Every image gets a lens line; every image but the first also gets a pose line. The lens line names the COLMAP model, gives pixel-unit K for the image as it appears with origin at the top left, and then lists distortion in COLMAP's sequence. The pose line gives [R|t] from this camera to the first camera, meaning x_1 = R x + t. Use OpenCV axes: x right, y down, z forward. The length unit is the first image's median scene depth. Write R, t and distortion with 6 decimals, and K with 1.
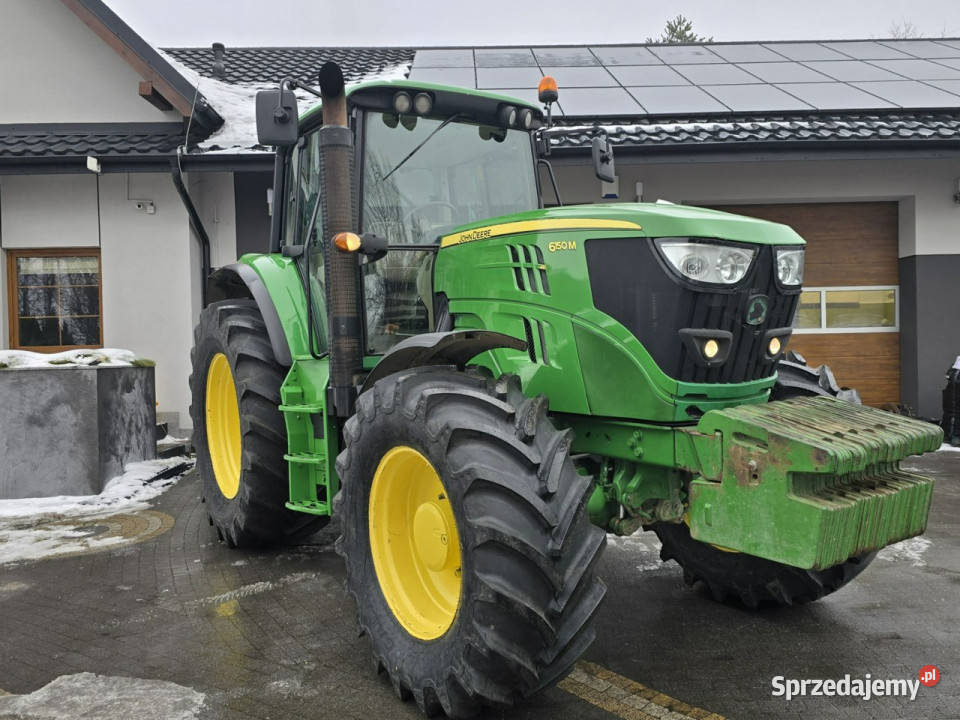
lens RADIAL K [[800.6, 0, 480.0], [0, 800.6, 360.0], [0, 0, 1]] dist [0.060238, -0.003620]
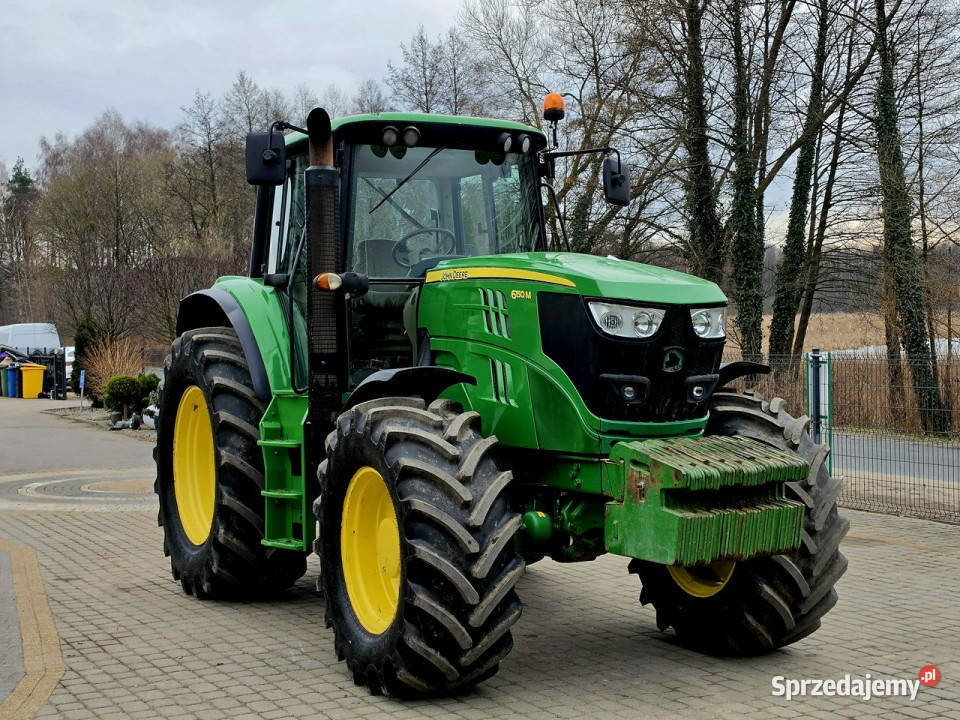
lens RADIAL K [[1809.3, 0, 480.0], [0, 1809.3, 360.0], [0, 0, 1]] dist [0.290790, -0.978570]
pose [[0.994931, 0.023240, -0.097839, 0.253907], [-0.026277, 0.999208, -0.029873, 0.019135], [0.097067, 0.032293, 0.994754, -1.279321]]
